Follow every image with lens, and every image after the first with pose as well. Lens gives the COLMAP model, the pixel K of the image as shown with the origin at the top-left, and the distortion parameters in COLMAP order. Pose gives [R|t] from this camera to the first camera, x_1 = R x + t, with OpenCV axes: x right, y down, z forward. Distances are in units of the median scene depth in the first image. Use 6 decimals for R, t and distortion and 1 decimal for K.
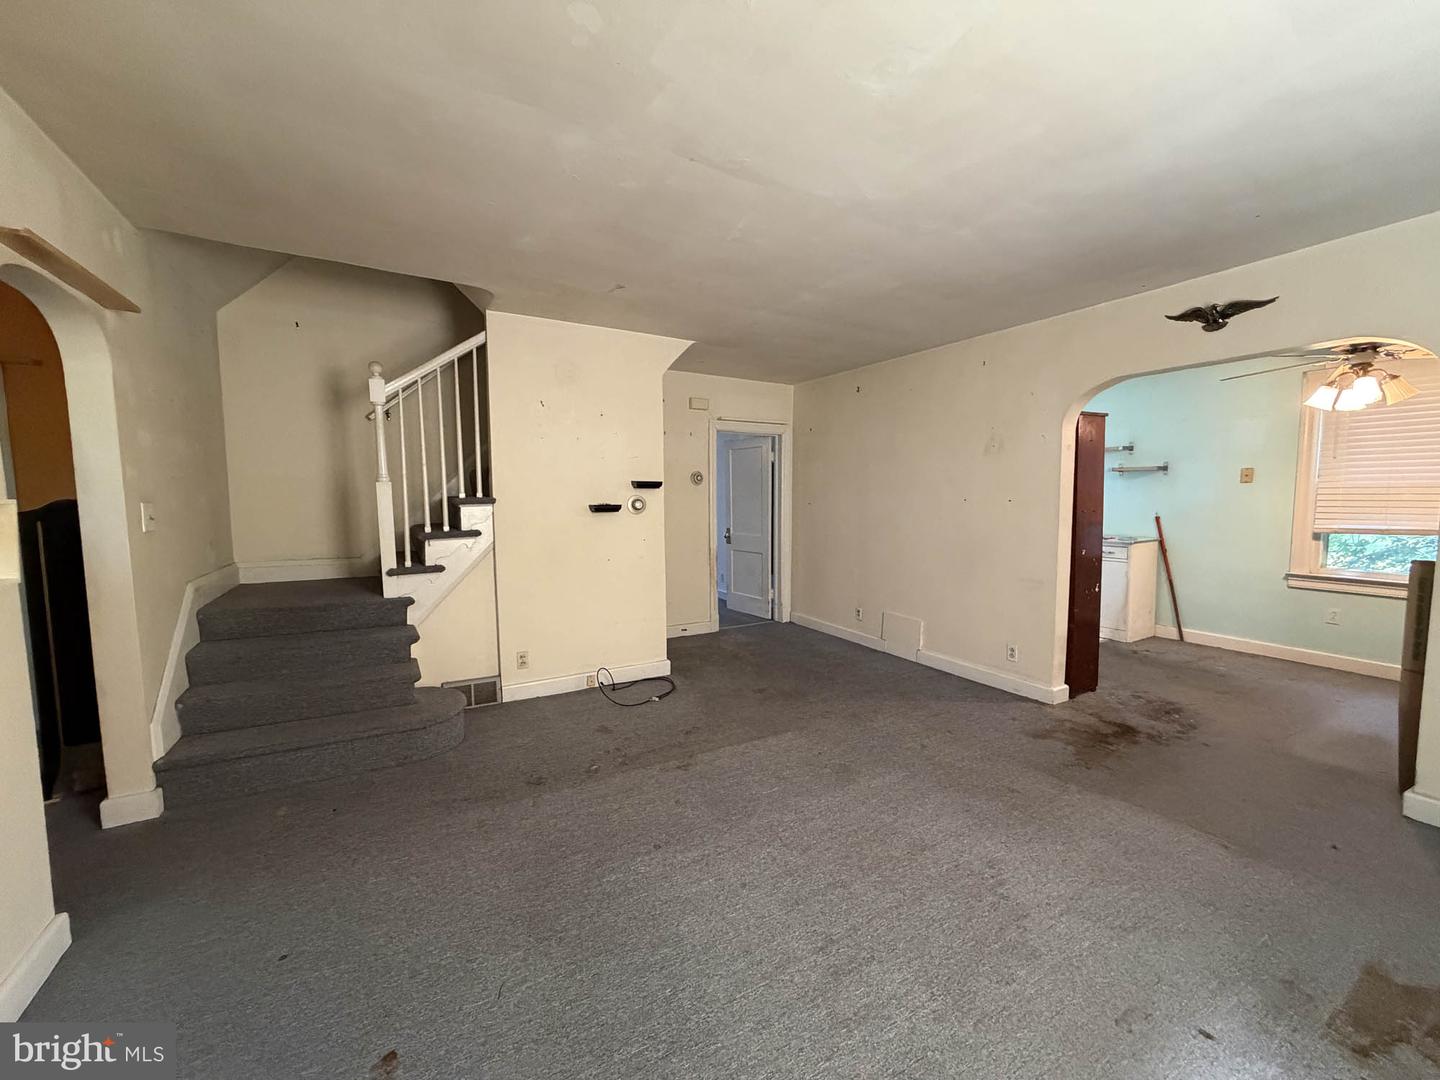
lens RADIAL K [[574.8, 0, 714.6], [0, 574.8, 539.1], [0, 0, 1]] dist [-0.001463, -0.000432]
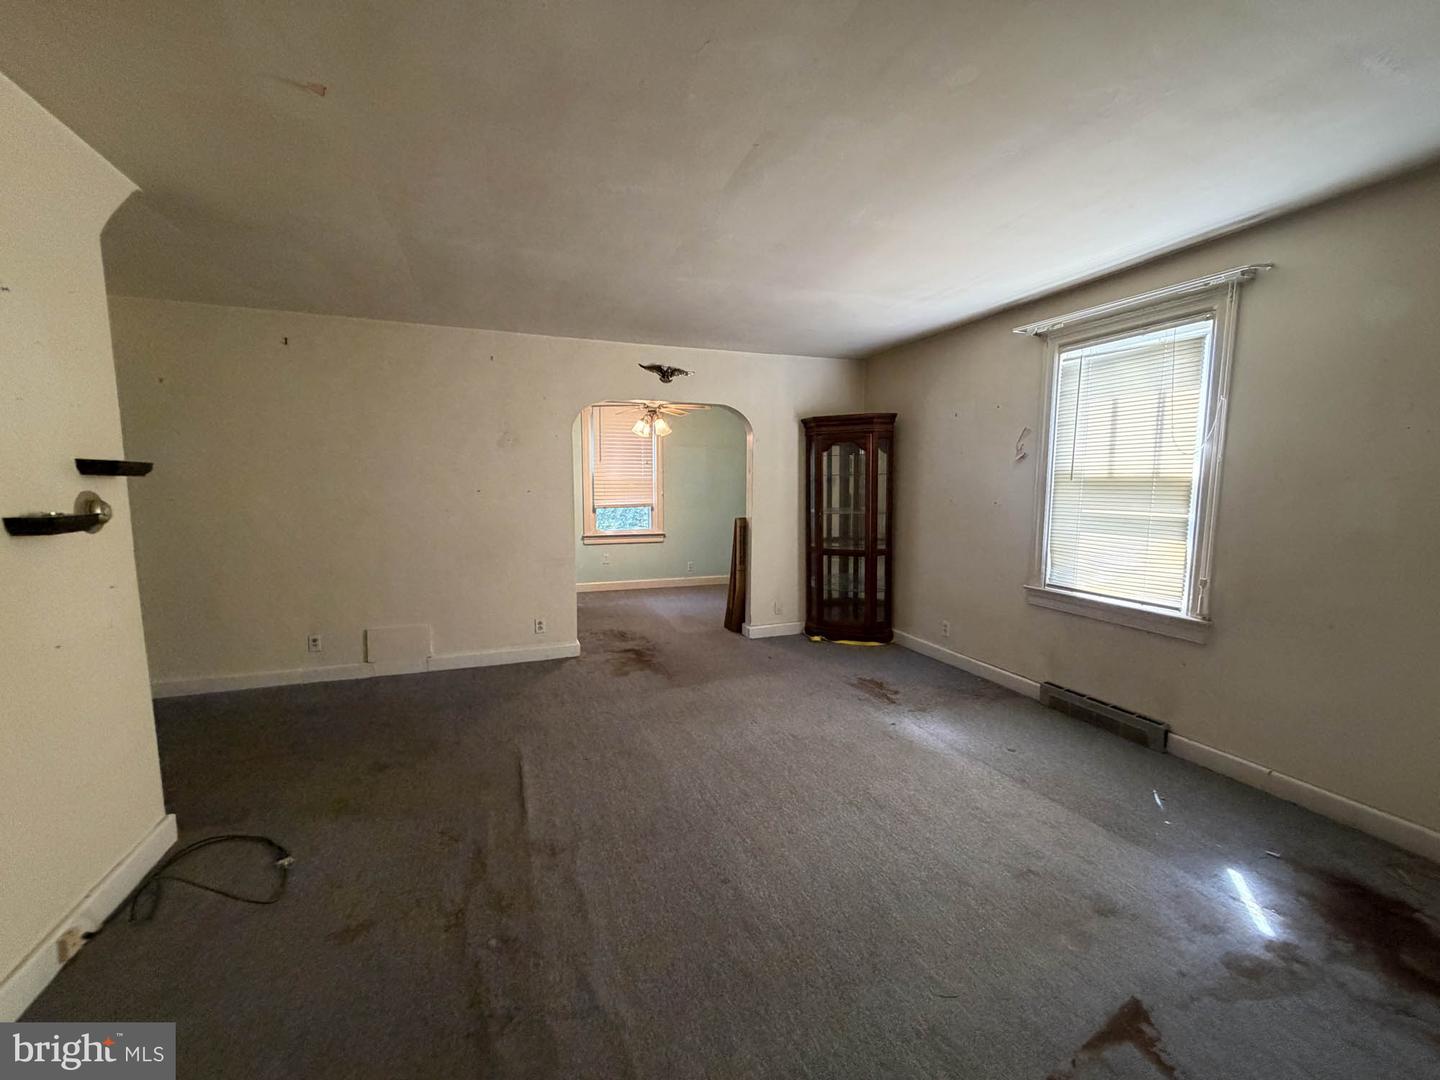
lens RADIAL K [[574.8, 0, 714.6], [0, 574.8, 539.1], [0, 0, 1]] dist [-0.001463, -0.000432]
pose [[0.155669, -0.096088, 0.983125, -0.559193], [0.072304, 0.993696, 0.085673, -0.046571], [-0.985160, 0.057748, 0.161635, 0.499756]]
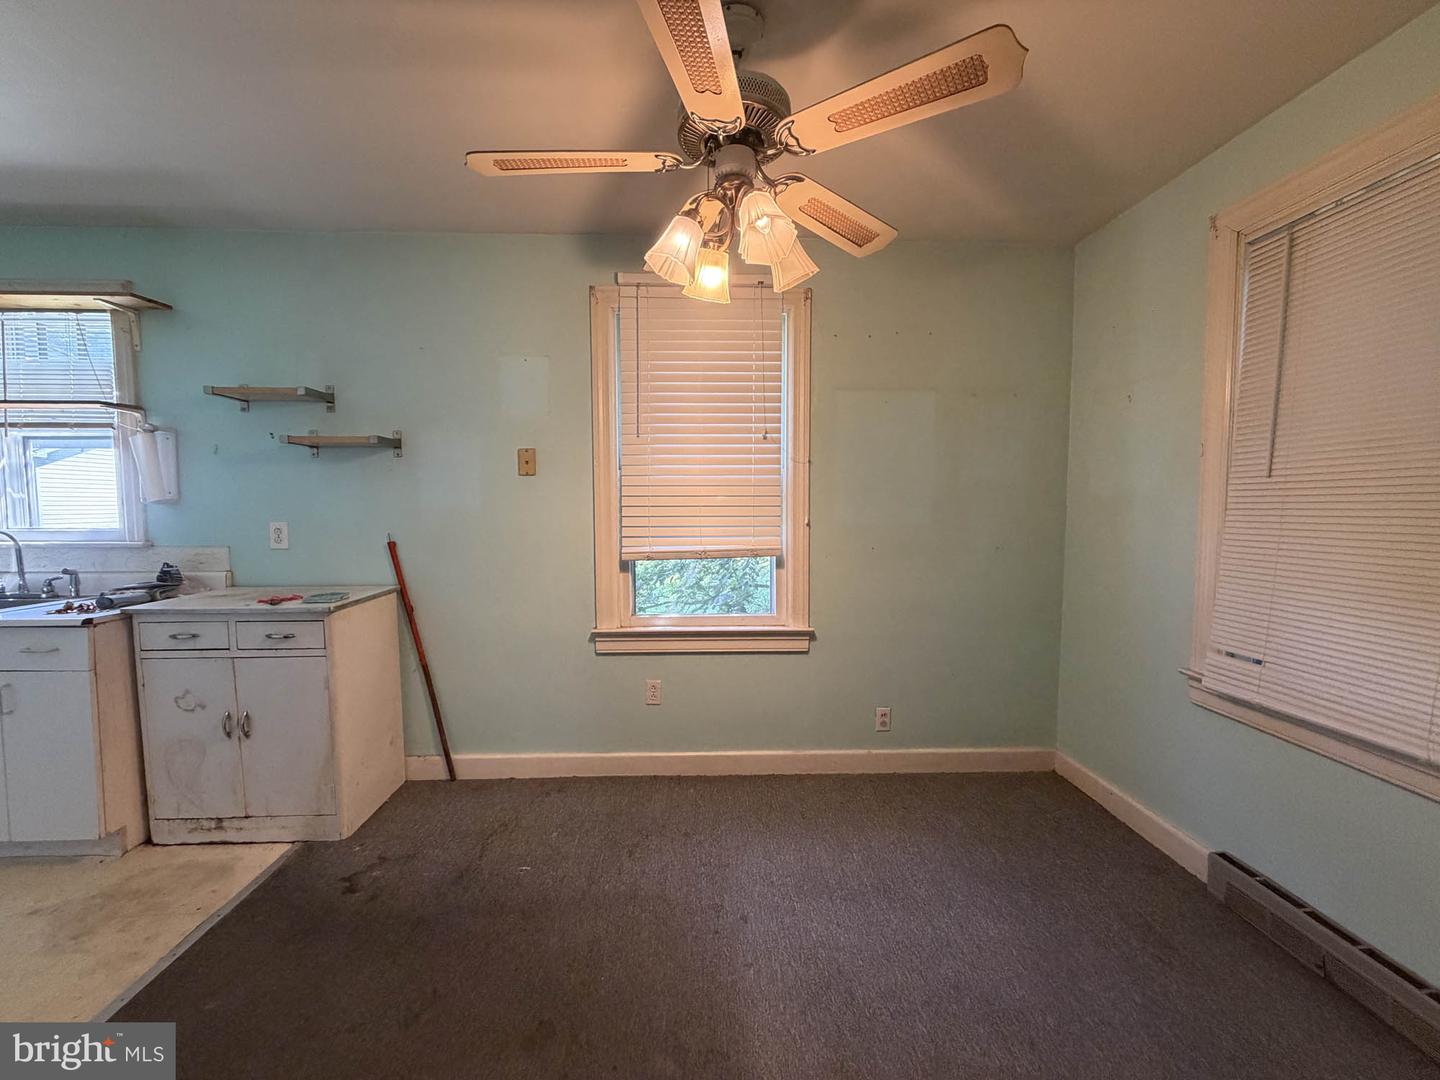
lens RADIAL K [[576.3, 0, 717.1], [0, 576.3, 542.7], [0, 0, 1]] dist [-0.000695, -0.000055]
pose [[0.461010, -0.055070, 0.885685, 0.664611], [0.071046, 0.997159, 0.025021, -0.044902], [-0.884546, 0.051389, 0.463613, 0.751554]]
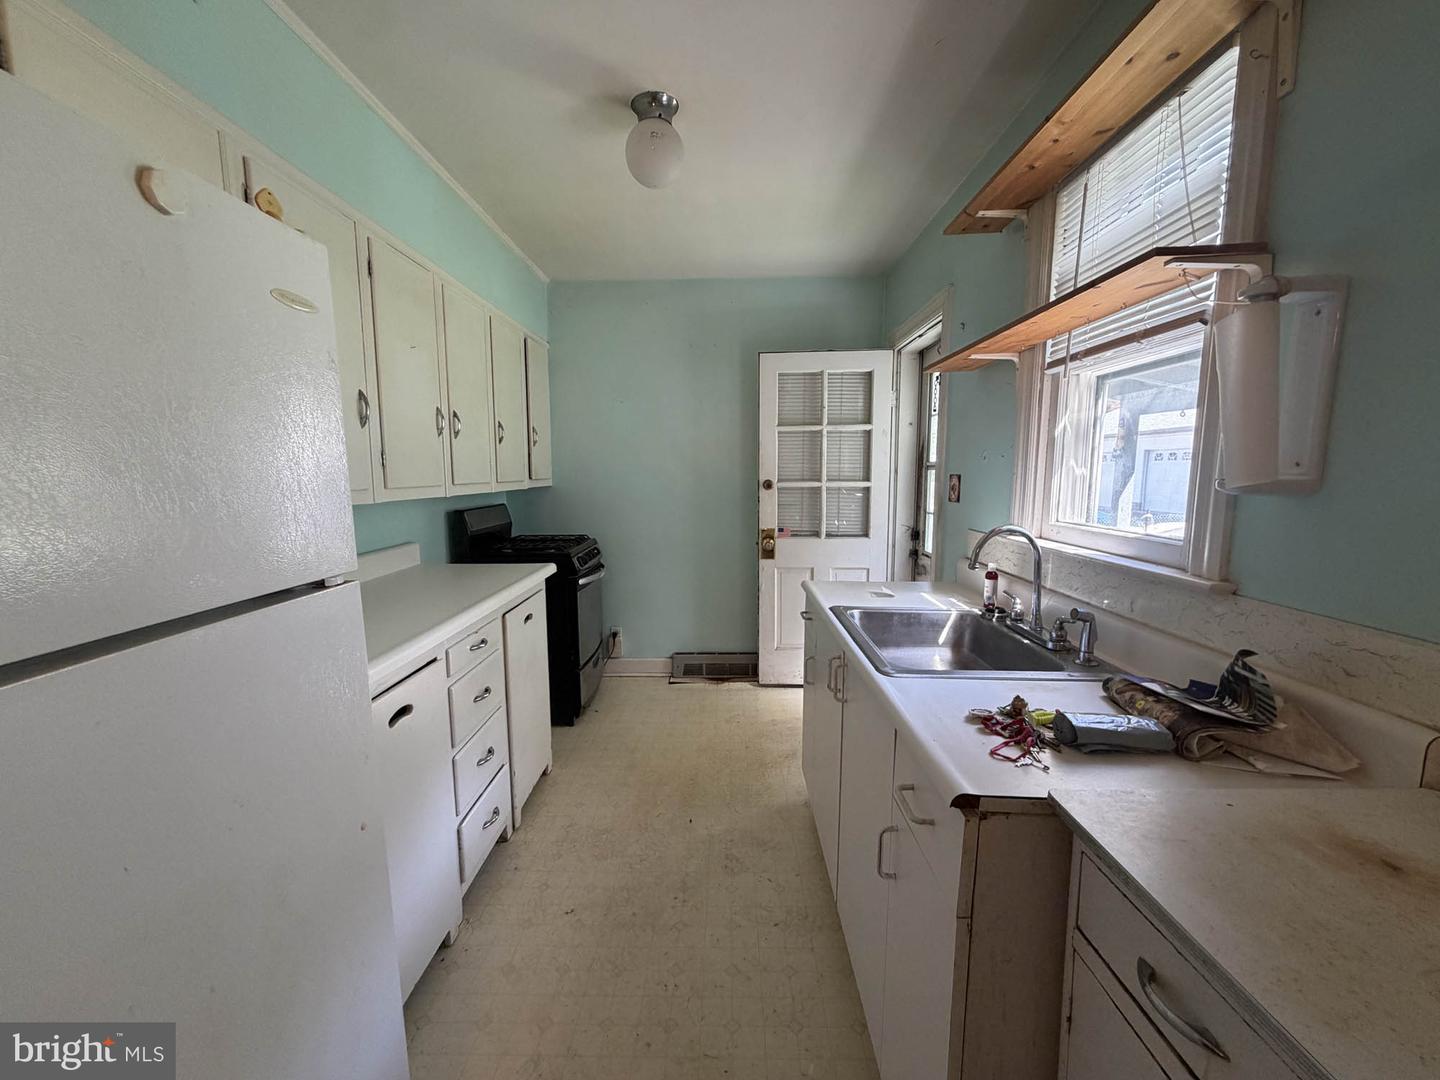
lens RADIAL K [[575.1, 0, 715.7], [0, 575.1, 534.2], [0, 0, 1]] dist [0.002126, 0.000381]
pose [[0.859285, 0.063366, -0.507558, 0.884920], [-0.048864, 0.997928, 0.041861, -0.100578], [0.509158, -0.011169, 0.860600, 1.293017]]
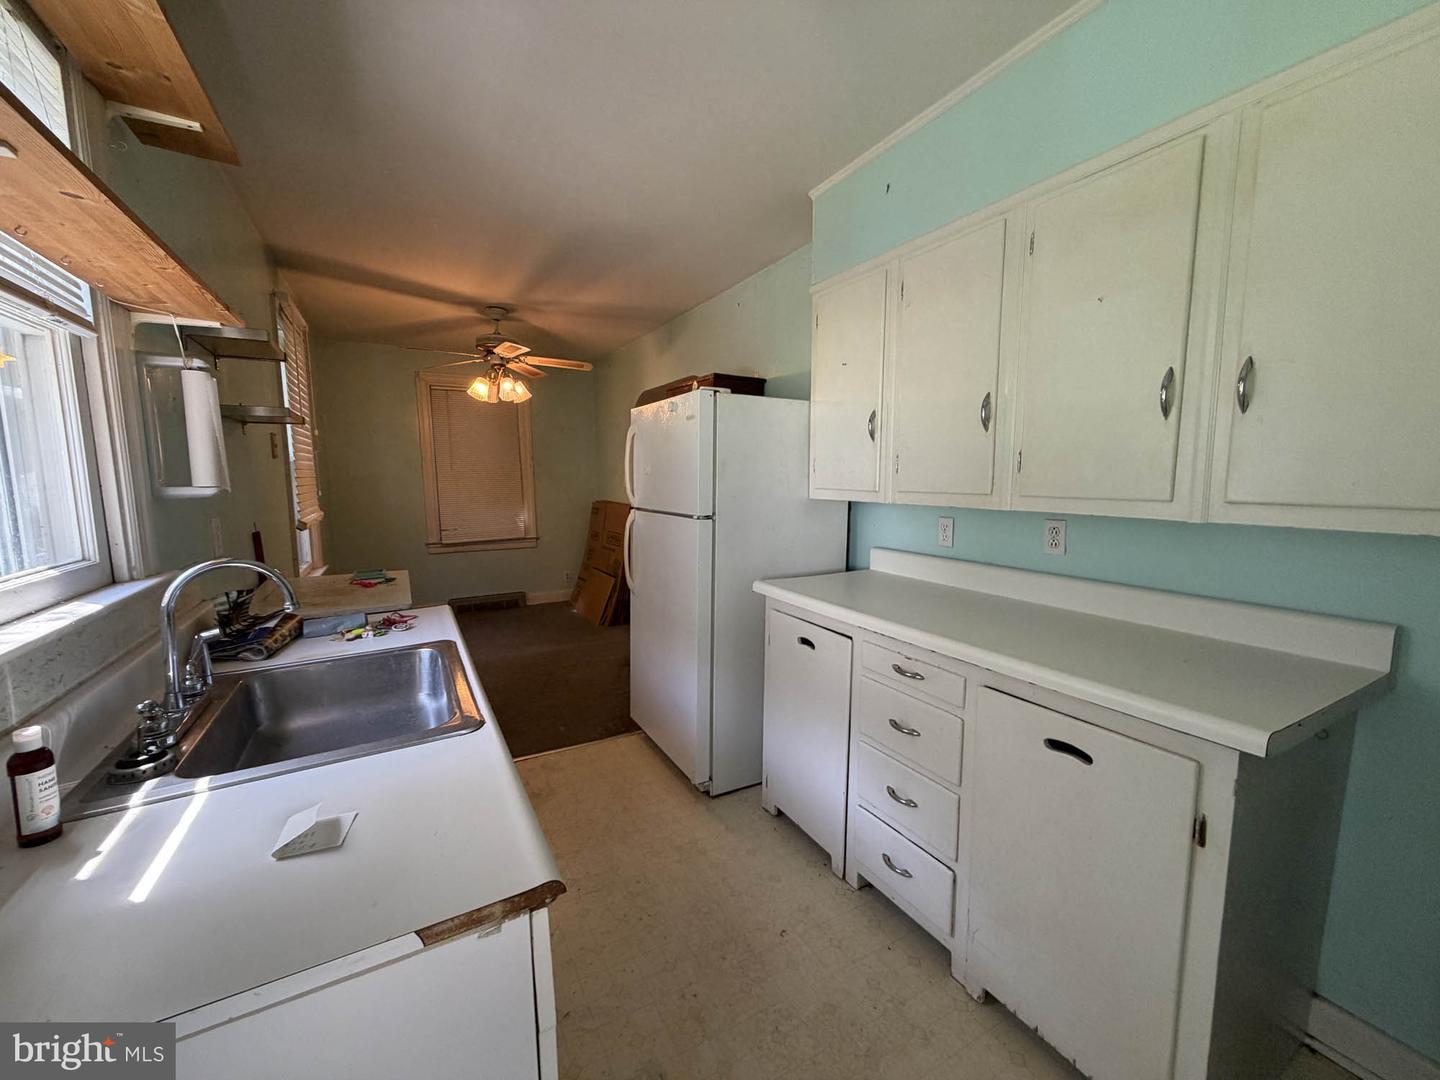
lens RADIAL K [[574.8, 0, 714.6], [0, 574.8, 539.1], [0, 0, 1]] dist [-0.001463, -0.000432]
pose [[-0.999850, 0.006683, 0.015992, 0.604755], [0.009706, 0.980328, 0.197136, -0.165211], [-0.014360, 0.197261, -0.980246, 2.028481]]
